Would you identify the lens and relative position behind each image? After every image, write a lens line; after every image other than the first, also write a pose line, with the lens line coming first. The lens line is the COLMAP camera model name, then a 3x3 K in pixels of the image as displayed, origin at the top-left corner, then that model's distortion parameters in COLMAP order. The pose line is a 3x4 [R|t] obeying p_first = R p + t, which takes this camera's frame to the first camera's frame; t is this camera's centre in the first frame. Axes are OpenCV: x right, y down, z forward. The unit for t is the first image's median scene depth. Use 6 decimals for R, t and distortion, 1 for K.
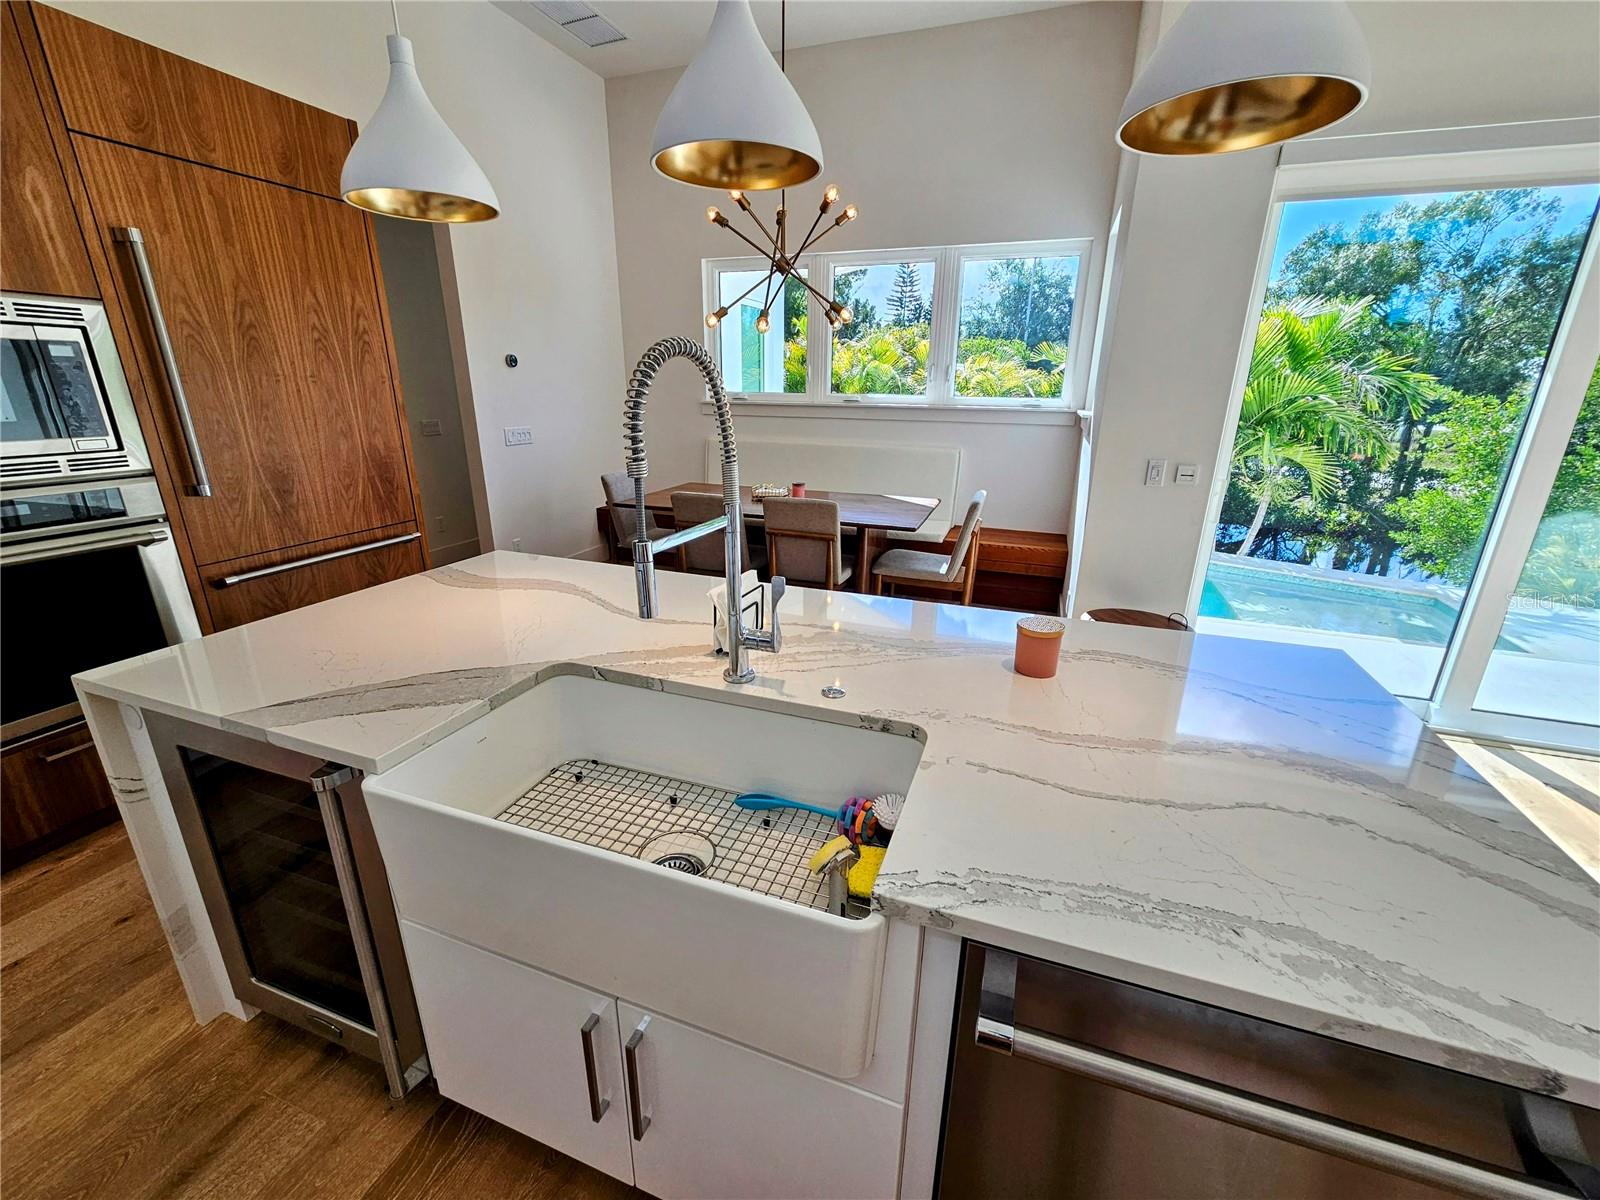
lens RADIAL K [[660.8, 0, 797.6], [0, 660.8, 603.0], [0, 0, 1]] dist [0.000619, 0.000453]
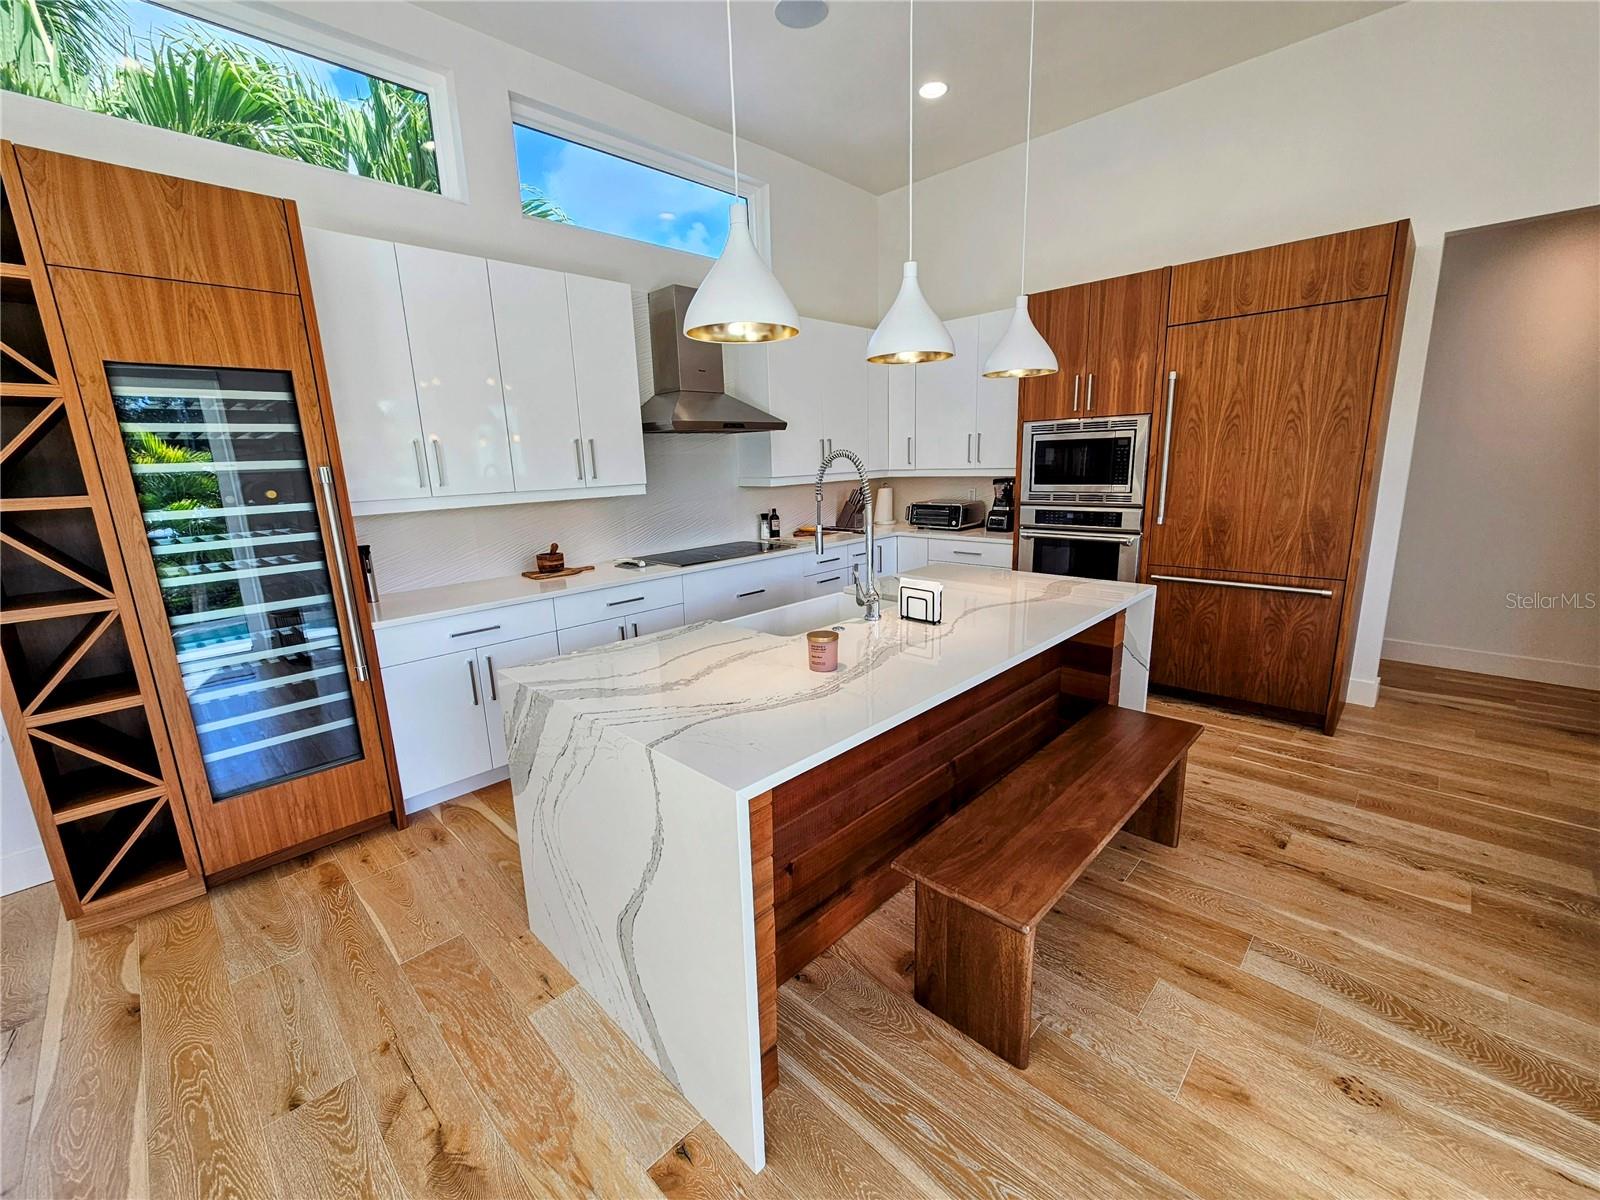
lens RADIAL K [[660.8, 0, 800.5], [0, 660.8, 603.1], [0, 0, 1]] dist [0.000619, 0.000453]
pose [[-0.406736, 0.201398, -0.891070, 0.852793], [-0.263849, 0.907931, 0.325645, -0.249597], [0.874614, 0.367559, -0.316150, 0.717401]]
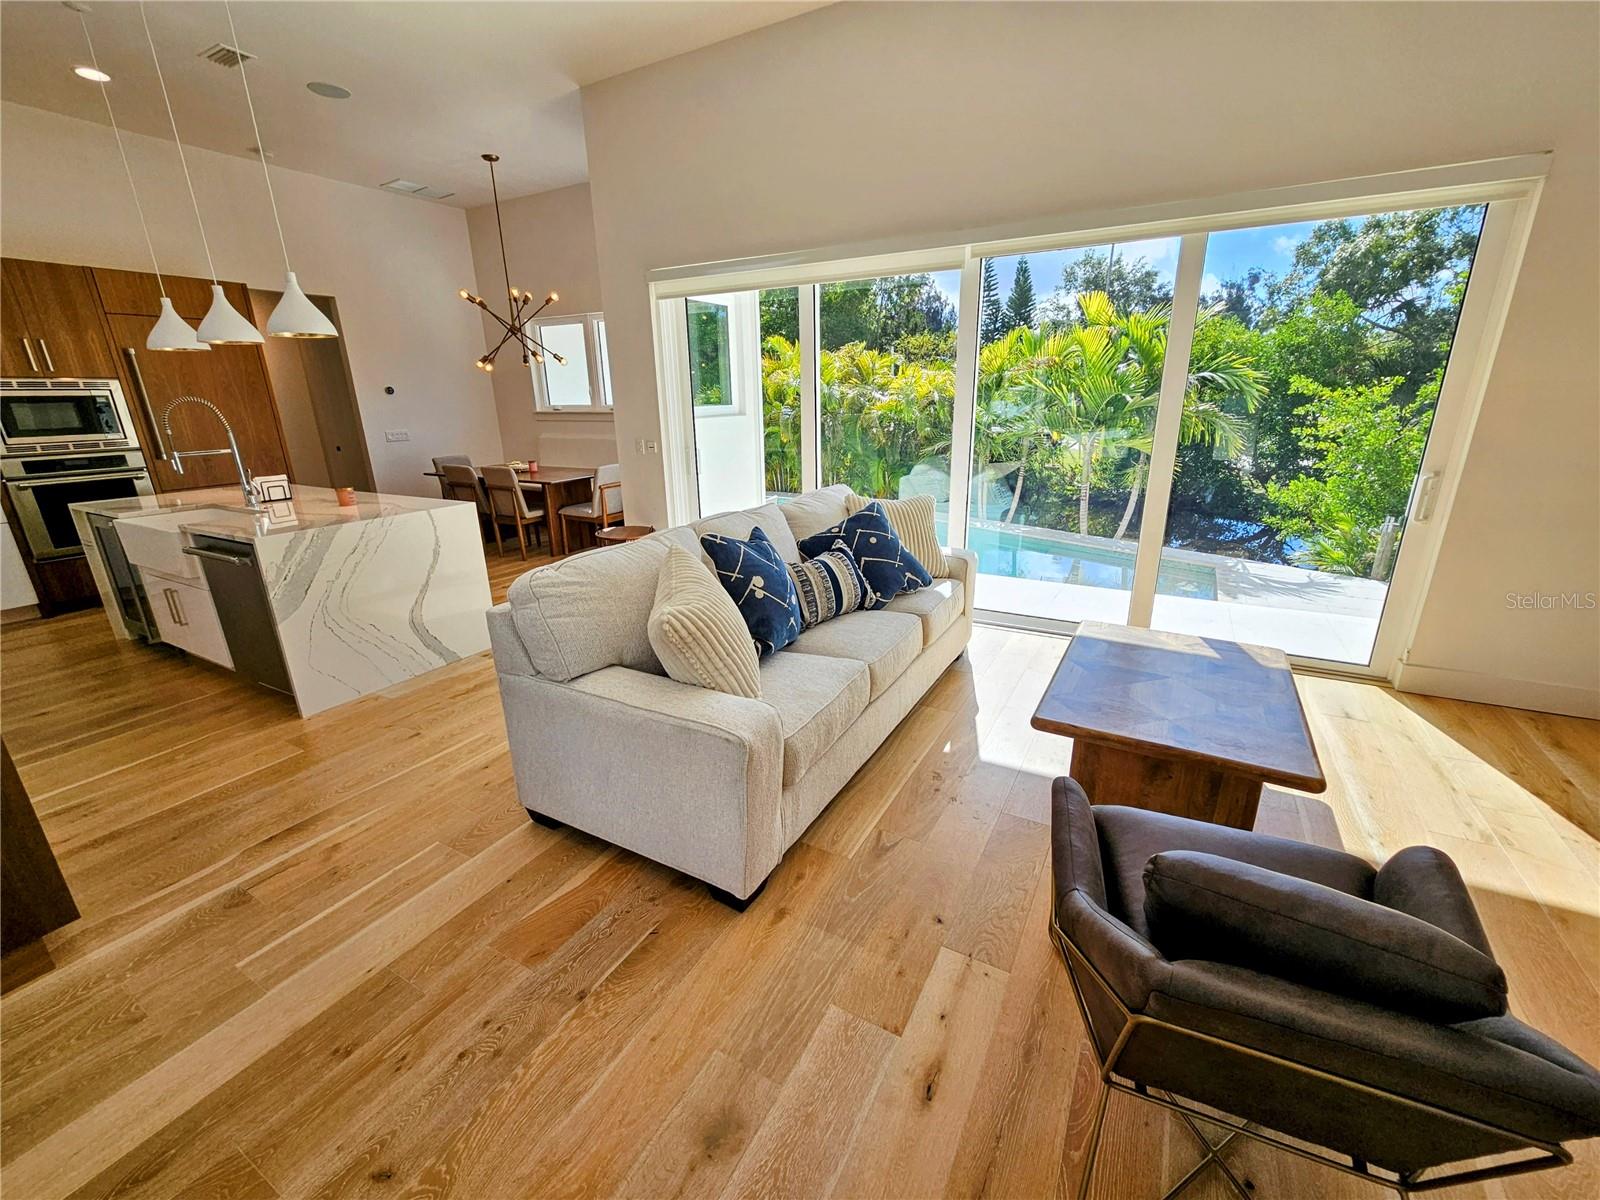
lens RADIAL K [[660.8, 0, 800.0], [0, 660.8, 601.2], [0, 0, 1]] dist [0.000619, 0.000453]
pose [[0.986745, 0.021421, -0.160858, 1.449949], [-0.023511, 0.999662, -0.011095, 0.264383], [0.160566, 0.014730, 0.986915, -0.785054]]
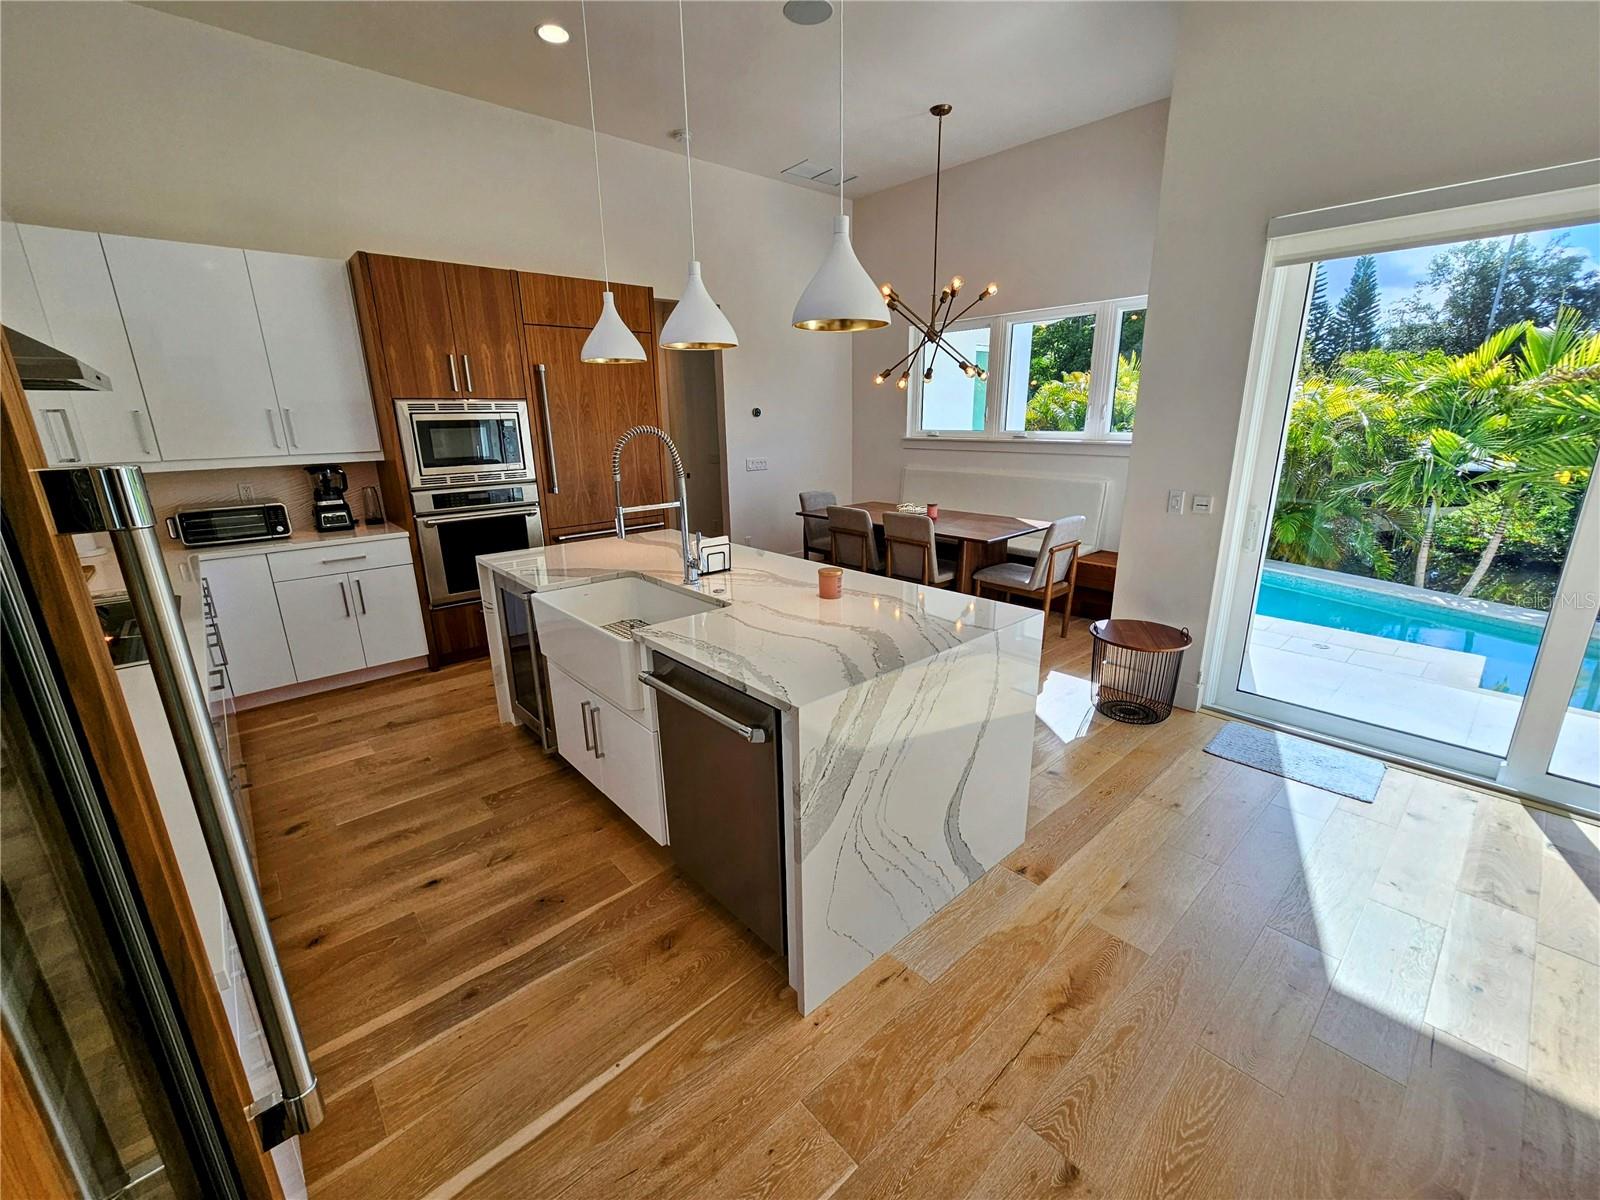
lens RADIAL K [[660.8, 0, 803.1], [0, 660.8, 599.8], [0, 0, 1]] dist [0.000619, 0.000453]
pose [[0.883607, 0.104300, -0.456466, 0.590193], [-0.125336, 0.991986, -0.015956, 0.078987], [0.451143, 0.071310, 0.889598, -0.335680]]
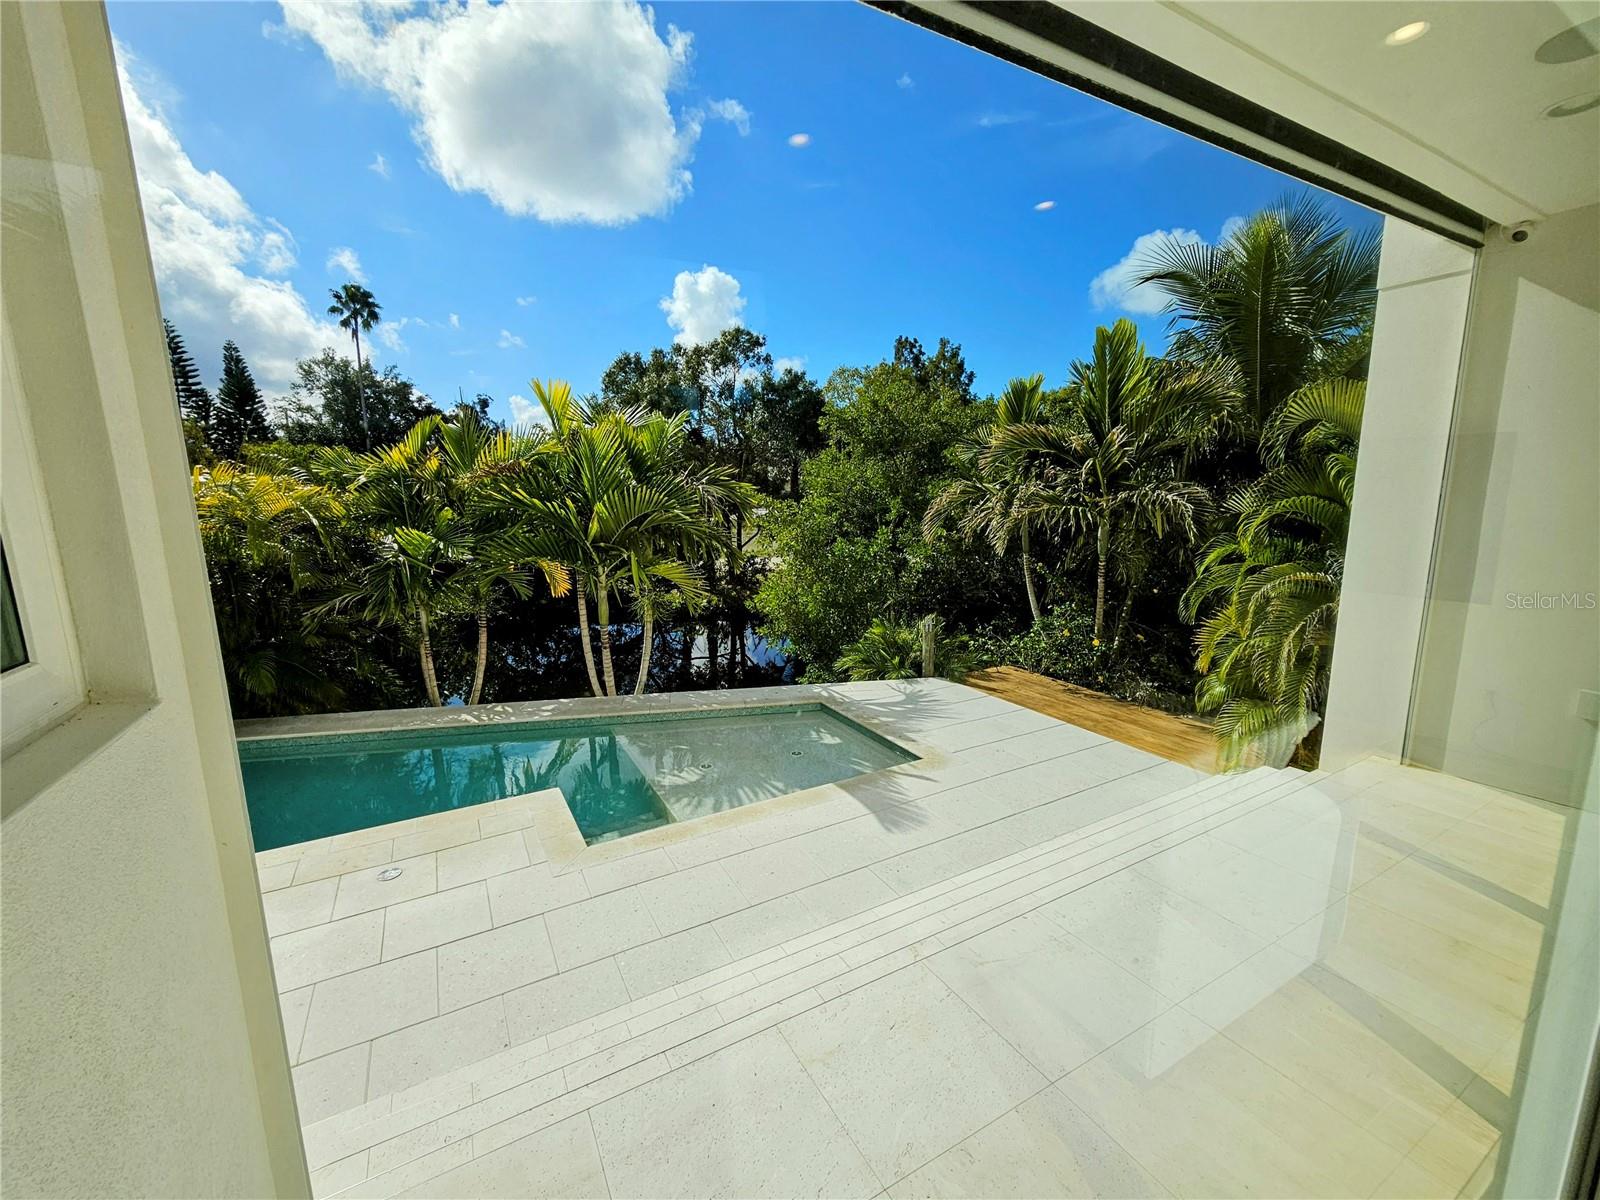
lens RADIAL K [[660.8, 0, 800.2], [0, 660.8, 596.4], [0, 0, 1]] dist [0.000619, 0.000453]
pose [[0.652662, -0.146399, 0.743371, 0.793897], [0.264600, 0.963418, -0.042578, -0.411228], [-0.709943, 0.224485, 0.667523, 1.100011]]
